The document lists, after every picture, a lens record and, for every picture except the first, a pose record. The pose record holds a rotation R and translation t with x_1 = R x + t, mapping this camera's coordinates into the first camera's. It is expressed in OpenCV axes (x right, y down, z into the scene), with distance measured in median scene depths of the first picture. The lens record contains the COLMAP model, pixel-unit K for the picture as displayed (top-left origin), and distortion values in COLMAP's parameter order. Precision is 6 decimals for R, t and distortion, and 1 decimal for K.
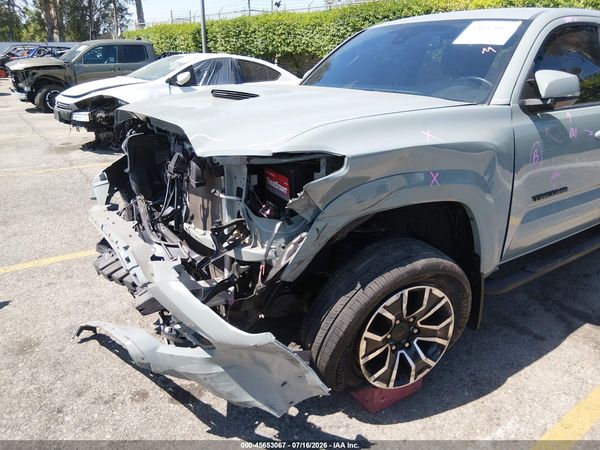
lens RADIAL K [[460.9, 0, 302.3], [0, 460.9, 228.2], [0, 0, 1]] dist [0.068398, -0.110144]
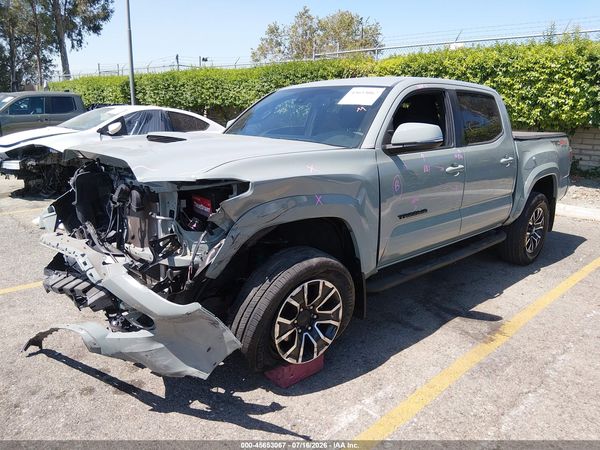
lens RADIAL K [[460.9, 0, 305.4], [0, 460.9, 230.0], [0, 0, 1]] dist [0.068398, -0.110144]
pose [[0.988598, -0.029794, 0.147603, 0.032765], [0.044108, 0.994531, -0.094675, 0.087508], [-0.143975, 0.100106, 0.984505, -0.266127]]
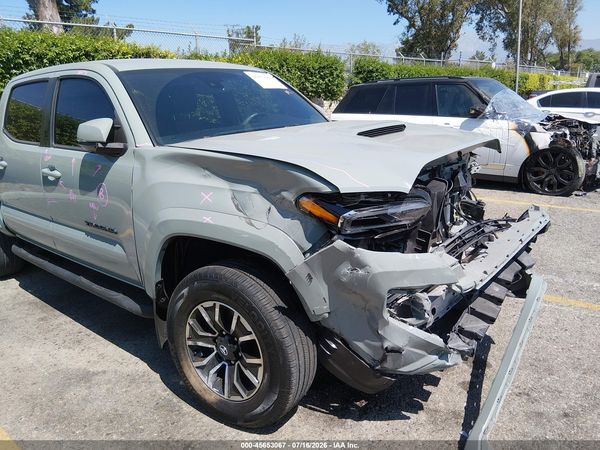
lens RADIAL K [[460.9, 0, 302.1], [0, 460.9, 223.6], [0, 0, 1]] dist [0.068398, -0.110144]
pose [[-0.237844, -0.266856, 0.933926, -1.119651], [0.373507, 0.862457, 0.341556, -0.509848], [-0.896617, 0.430065, -0.105458, 1.312164]]
